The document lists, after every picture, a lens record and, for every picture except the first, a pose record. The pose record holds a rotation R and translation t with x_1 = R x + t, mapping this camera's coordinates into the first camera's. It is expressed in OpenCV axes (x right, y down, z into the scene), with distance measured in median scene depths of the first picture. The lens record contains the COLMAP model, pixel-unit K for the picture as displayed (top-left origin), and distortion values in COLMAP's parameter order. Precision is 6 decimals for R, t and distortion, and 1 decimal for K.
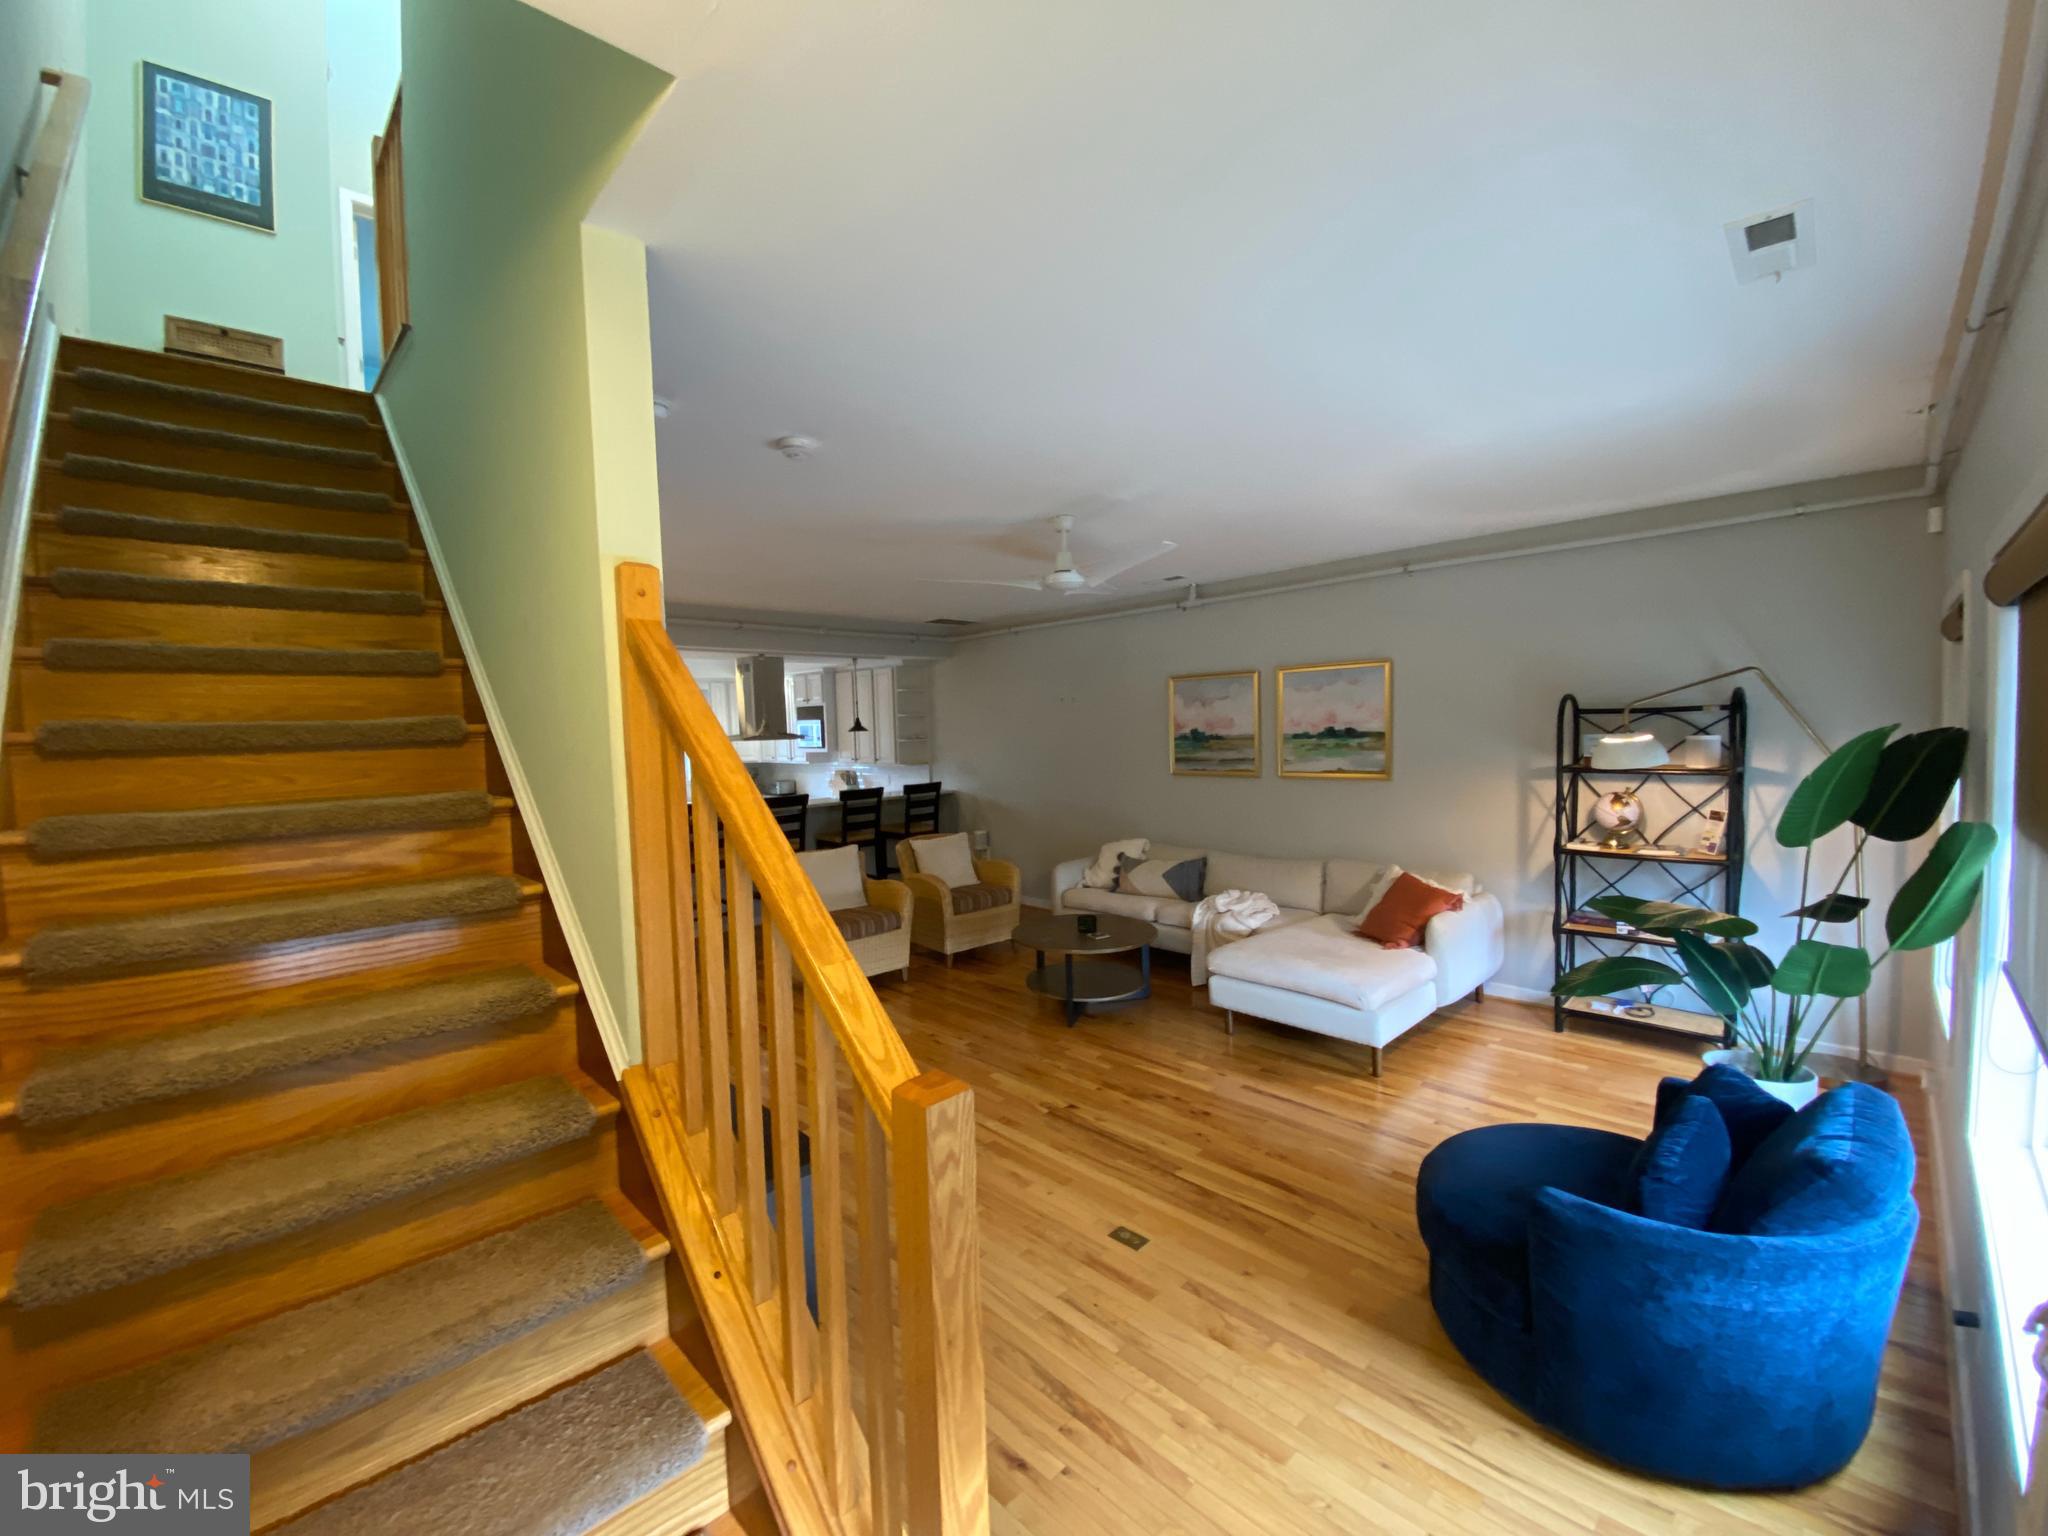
lens RADIAL K [[823.7, 0, 1001.3], [0, 823.7, 774.6], [0, 0, 1]] dist [0.002108, -0.012859]
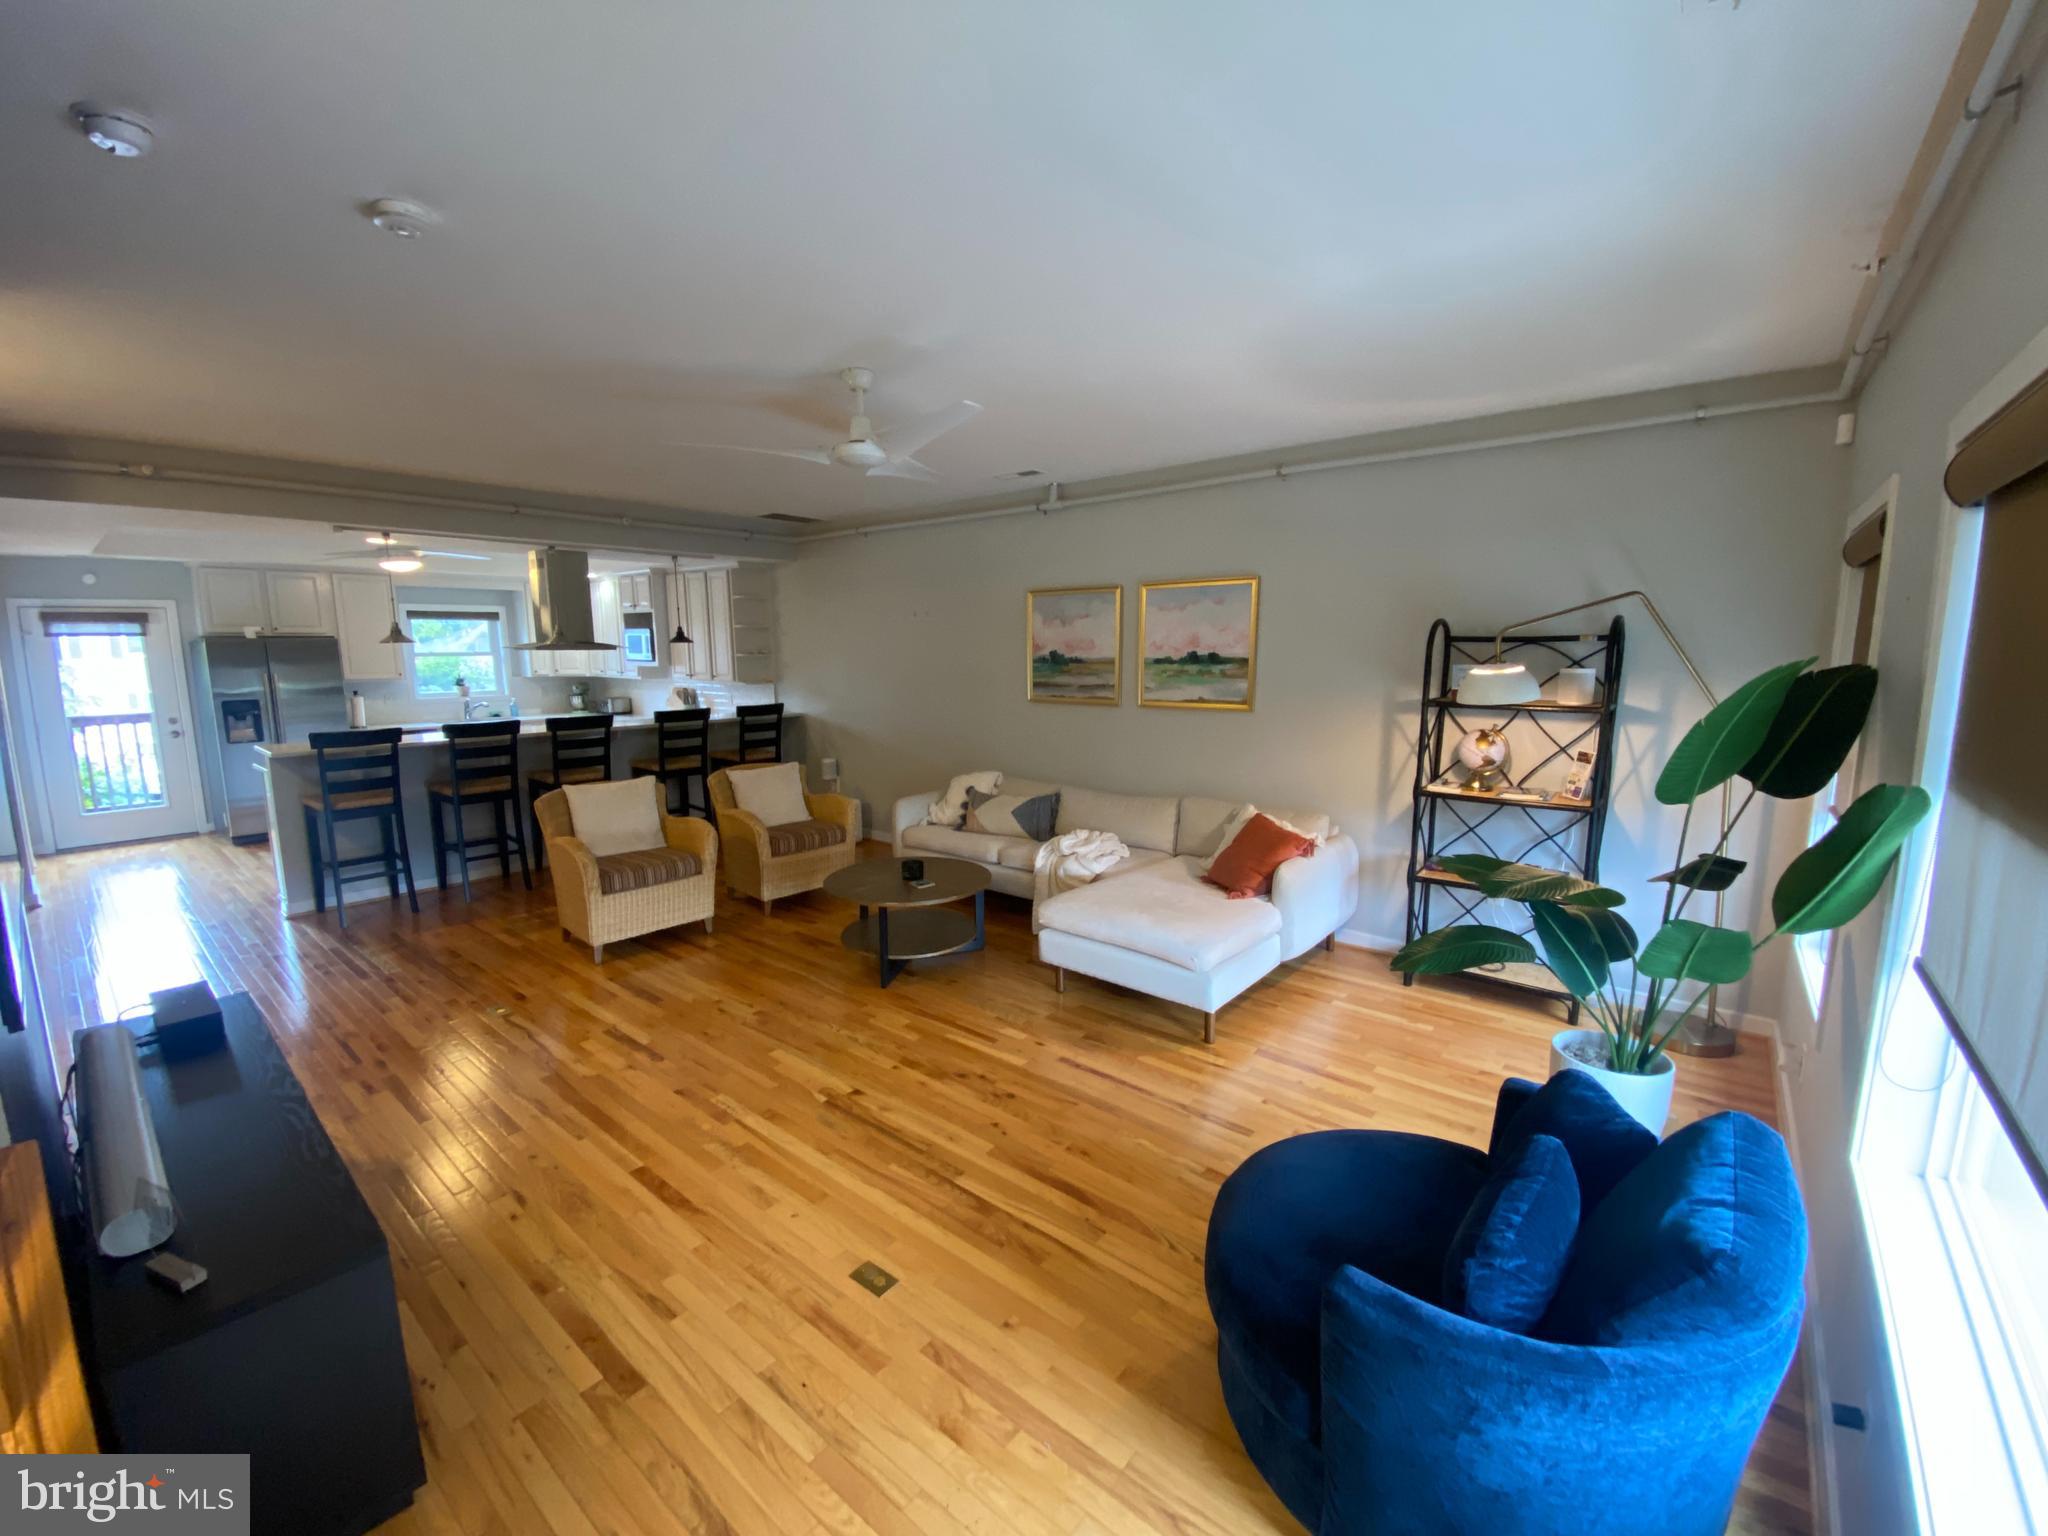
lens RADIAL K [[823.7, 0, 1003.1], [0, 823.7, 773.3], [0, 0, 1]] dist [0.002108, -0.012859]
pose [[0.993800, 0.009064, 0.110811, 0.129499], [-0.019269, 0.995630, 0.091380, -0.003821], [-0.109499, -0.092948, 0.989632, 0.163256]]
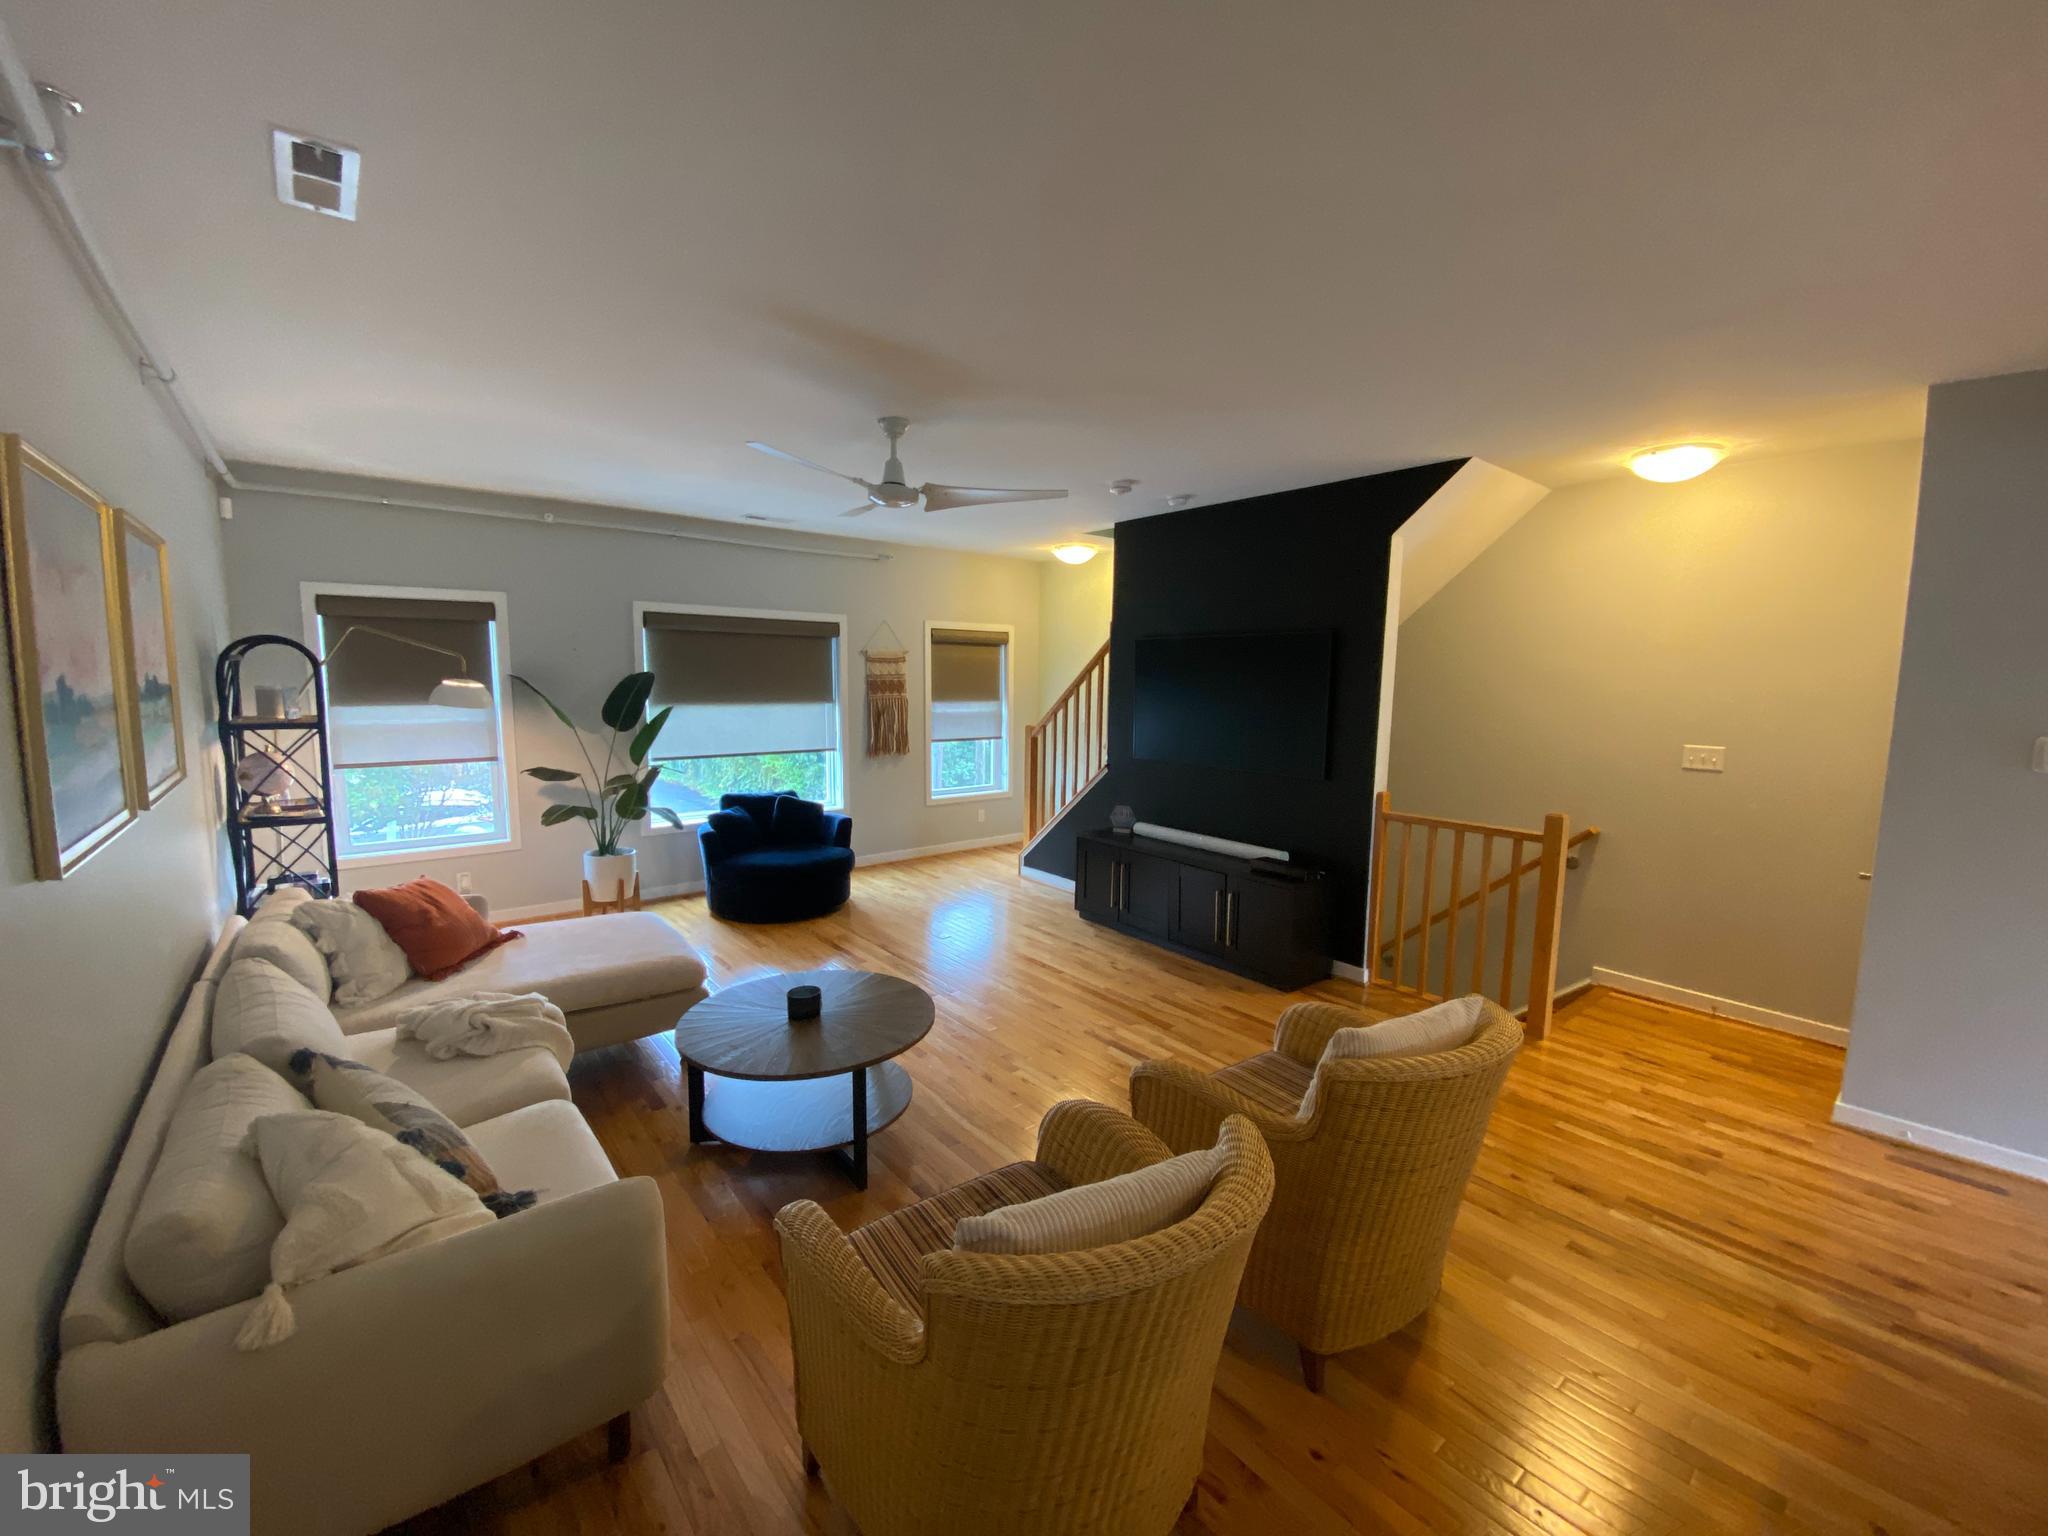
lens RADIAL K [[823.7, 0, 1019.3], [0, 823.7, 767.8], [0, 0, 1]] dist [0.002108, -0.012859]
pose [[-0.996613, 0.000557, 0.082228, -0.125169], [0.013695, 0.987135, 0.159299, -0.096030], [-0.081082, 0.159885, -0.983800, 1.944971]]
